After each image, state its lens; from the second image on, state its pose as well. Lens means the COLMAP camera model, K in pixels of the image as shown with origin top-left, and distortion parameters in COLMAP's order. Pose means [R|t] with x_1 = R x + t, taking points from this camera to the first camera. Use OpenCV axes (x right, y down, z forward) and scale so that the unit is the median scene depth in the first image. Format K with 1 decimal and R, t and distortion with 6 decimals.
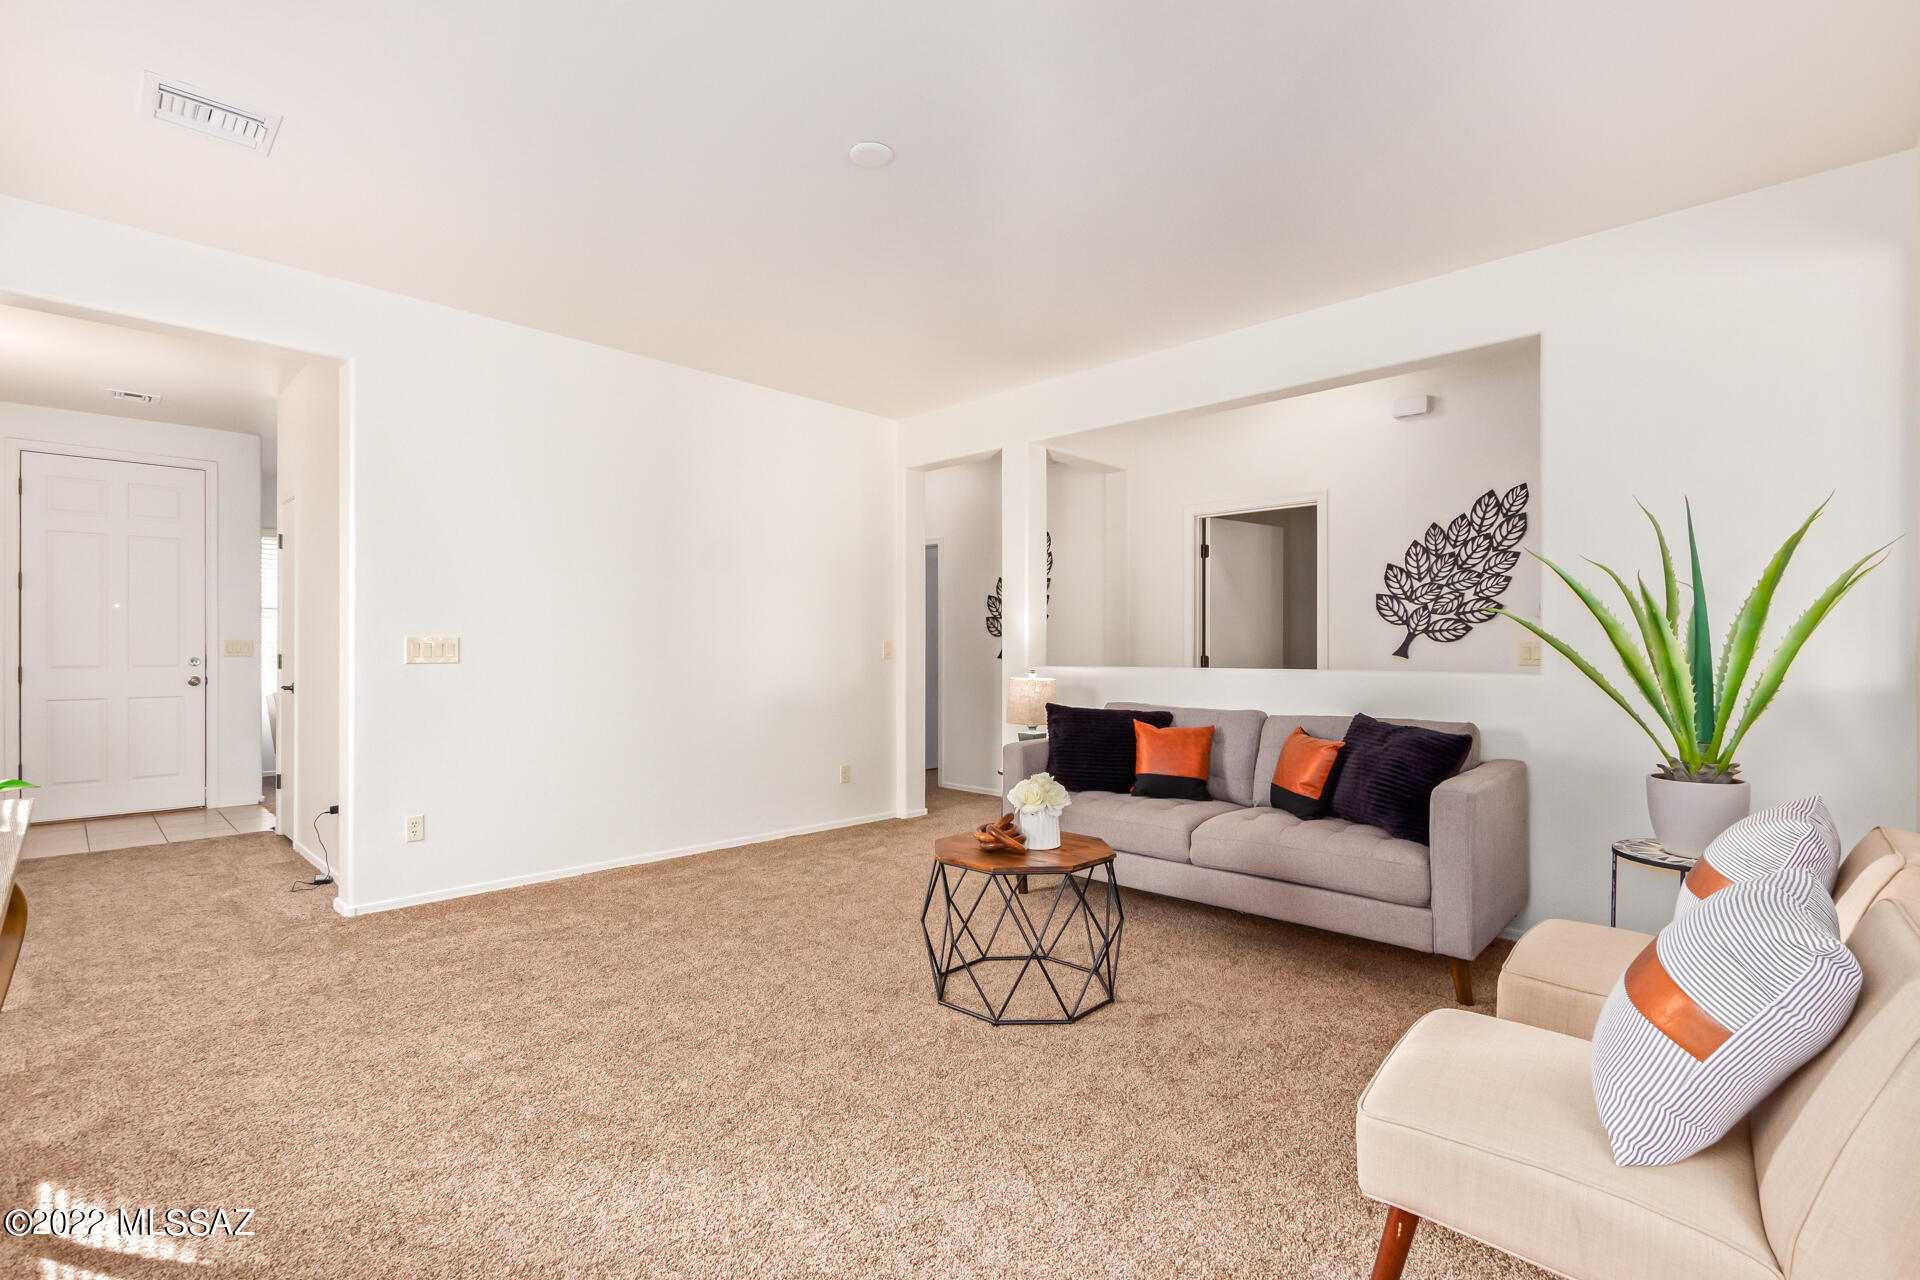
lens RADIAL K [[880.0, 0, 957.5], [0, 880.0, 639.8], [0, 0, 1]] dist [0.007005, -0.001334]
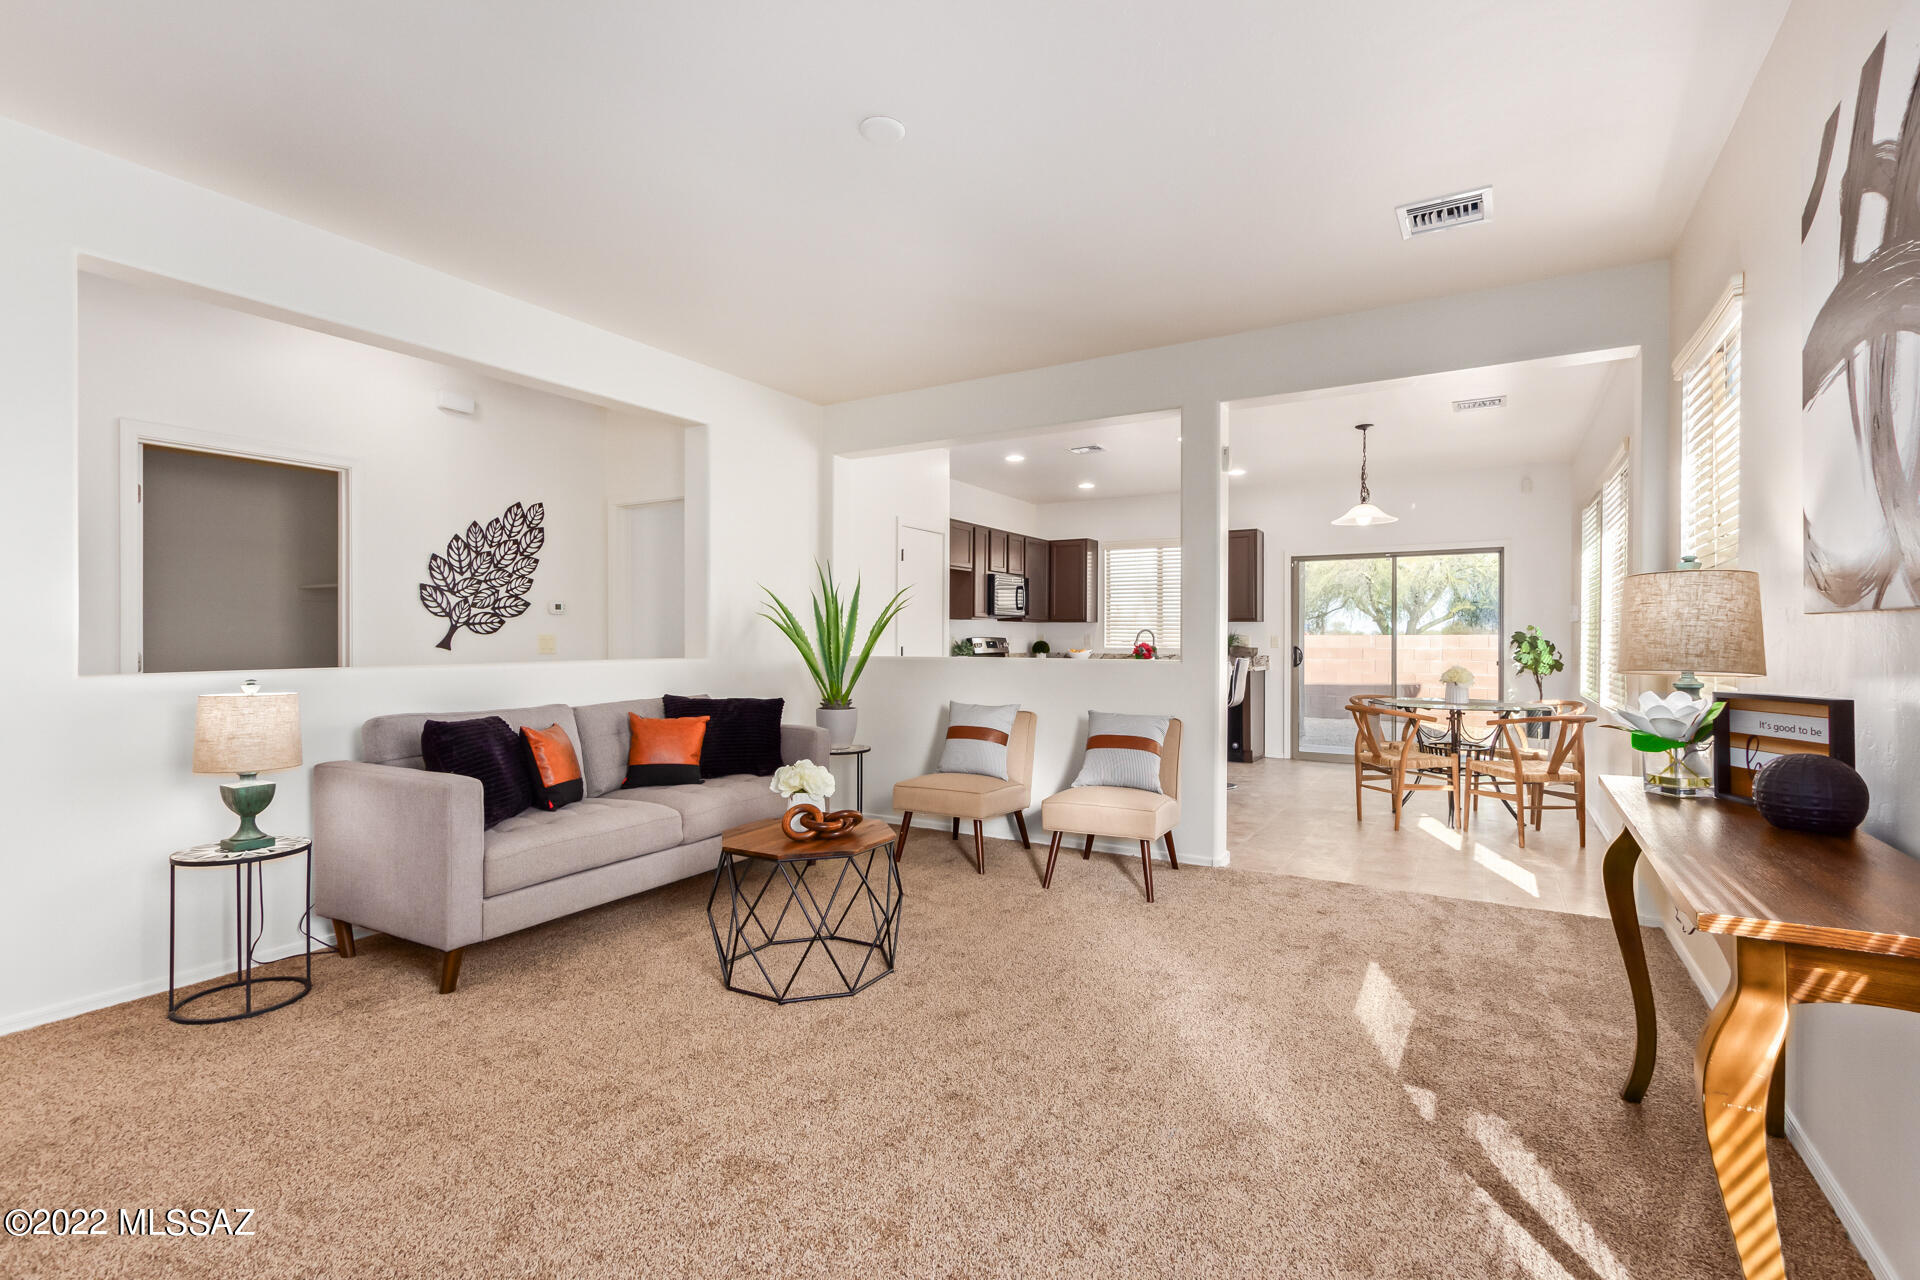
lens RADIAL K [[880.0, 0, 973.2], [0, 880.0, 634.5], [0, 0, 1]] dist [0.007005, -0.001334]
pose [[-0.246842, 0.001624, 0.969054, -0.637877], [-0.009304, 0.999949, -0.004046, 0.001719], [-0.969011, -0.010015, -0.246814, 0.692443]]
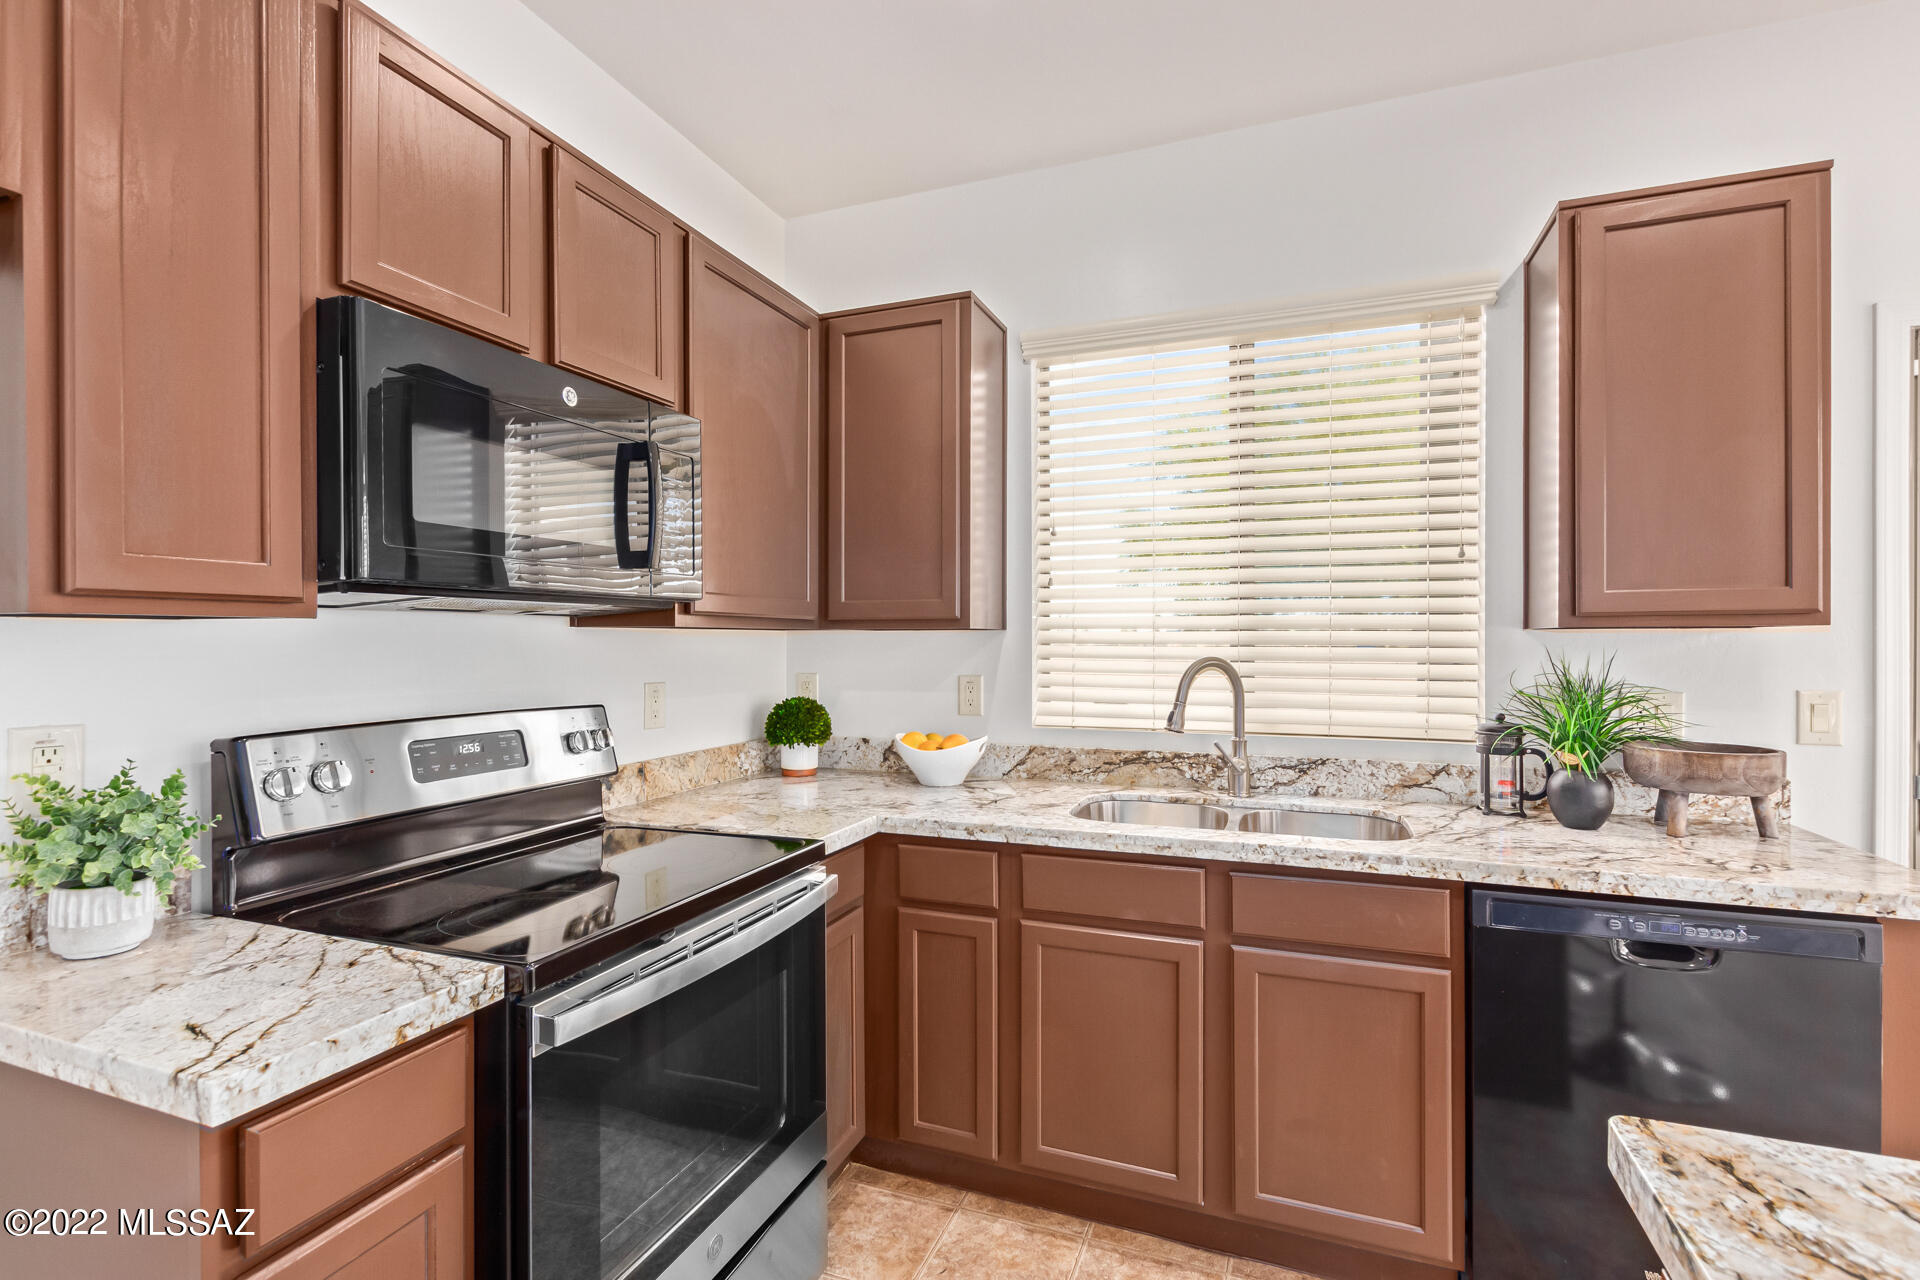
lens RADIAL K [[880.0, 0, 960.0], [0, 880.0, 636.7], [0, 0, 1]] dist [0.007005, -0.001334]
pose [[-0.390364, 0.000847, 0.920660, 0.819218], [-0.006096, 0.999975, -0.003505, -0.031652], [-0.920640, -0.006980, -0.390349, 0.133837]]
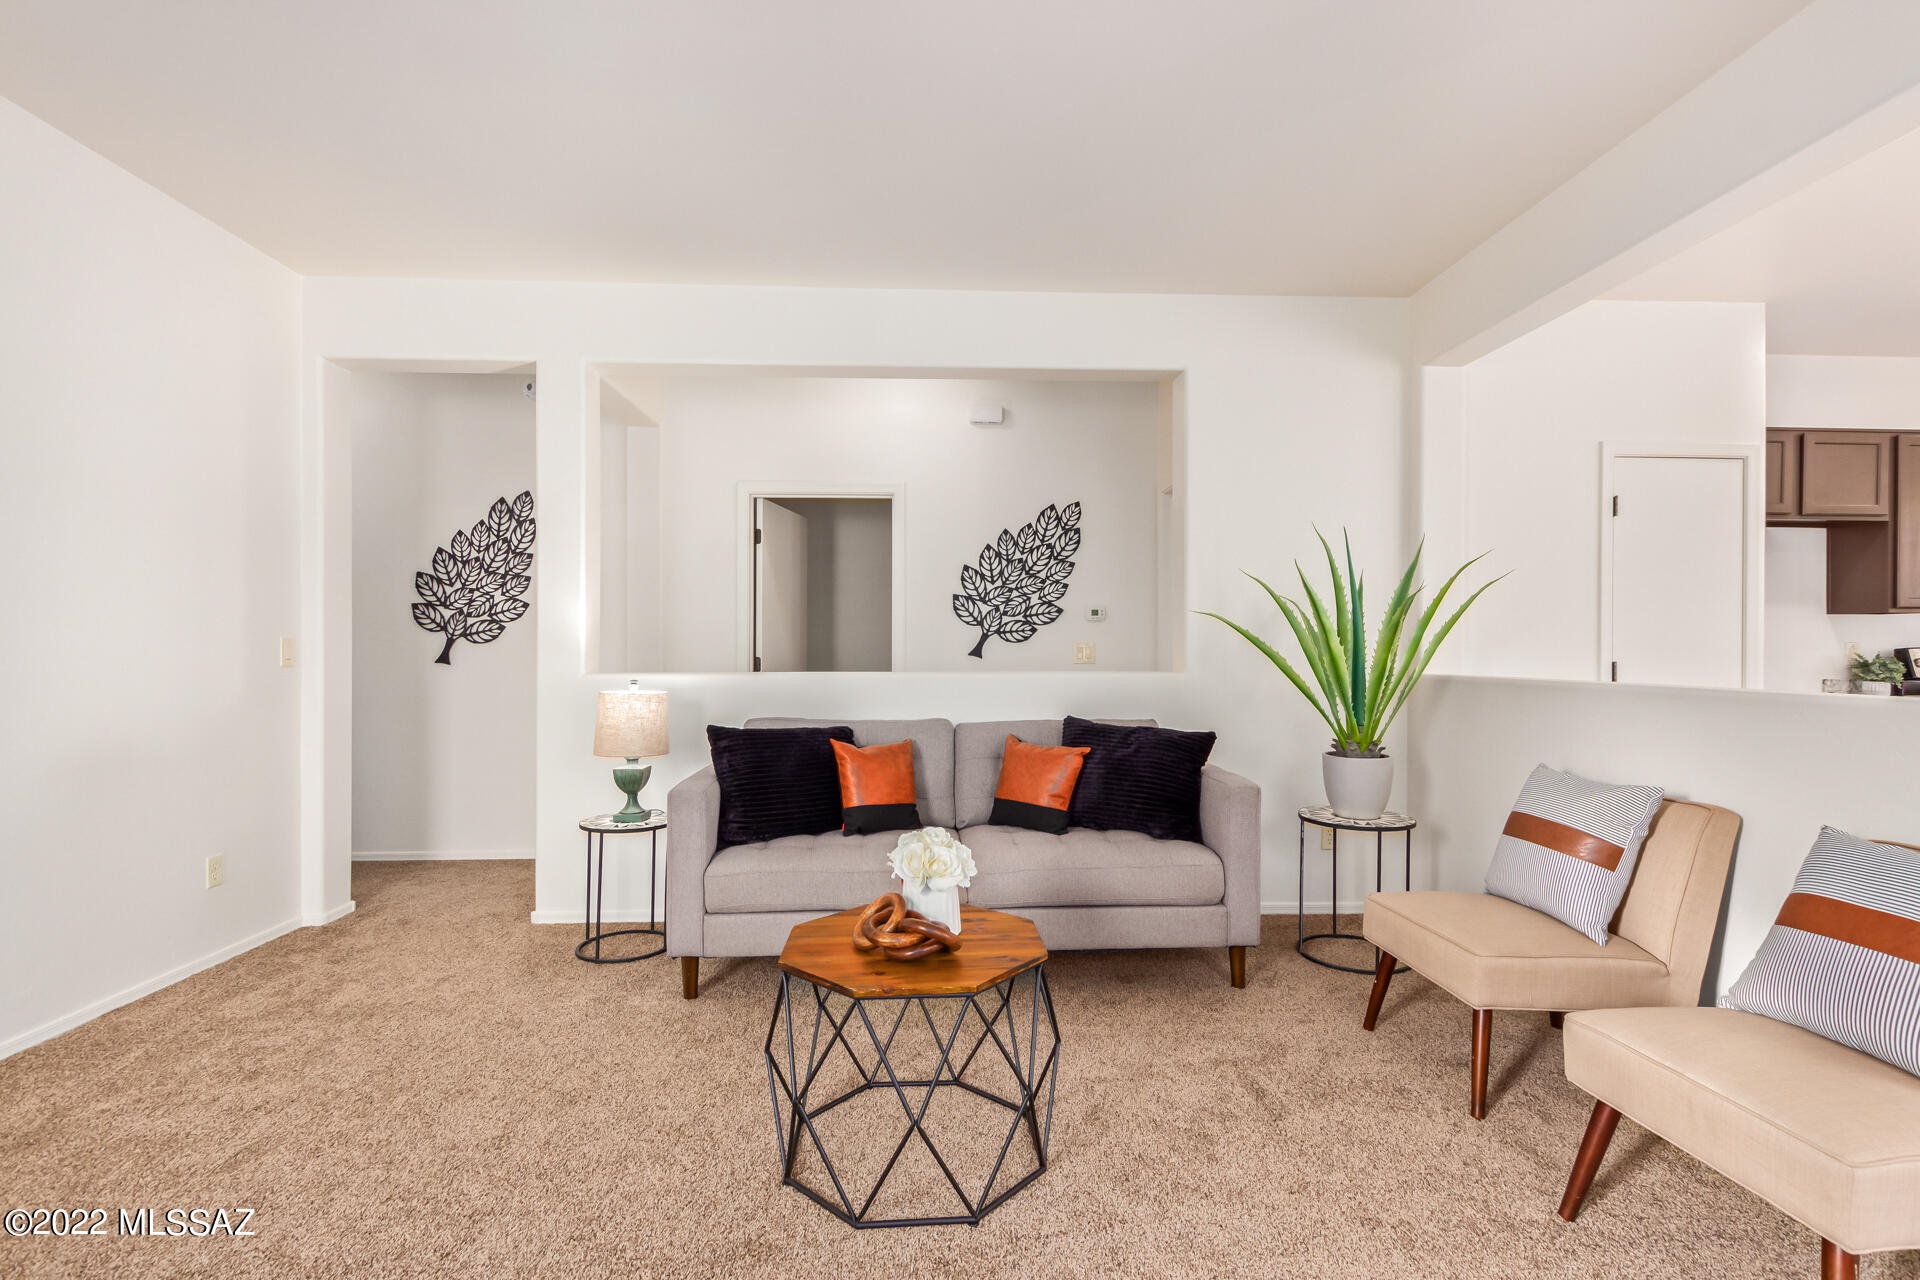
lens RADIAL K [[880.0, 0, 955.6], [0, 880.0, 637.3], [0, 0, 1]] dist [0.007005, -0.001334]
pose [[0.687044, 0.006651, 0.726585, -0.266163], [-0.007608, 0.999969, -0.001959, -0.001115], [-0.726576, -0.004182, 0.687074, 0.327068]]
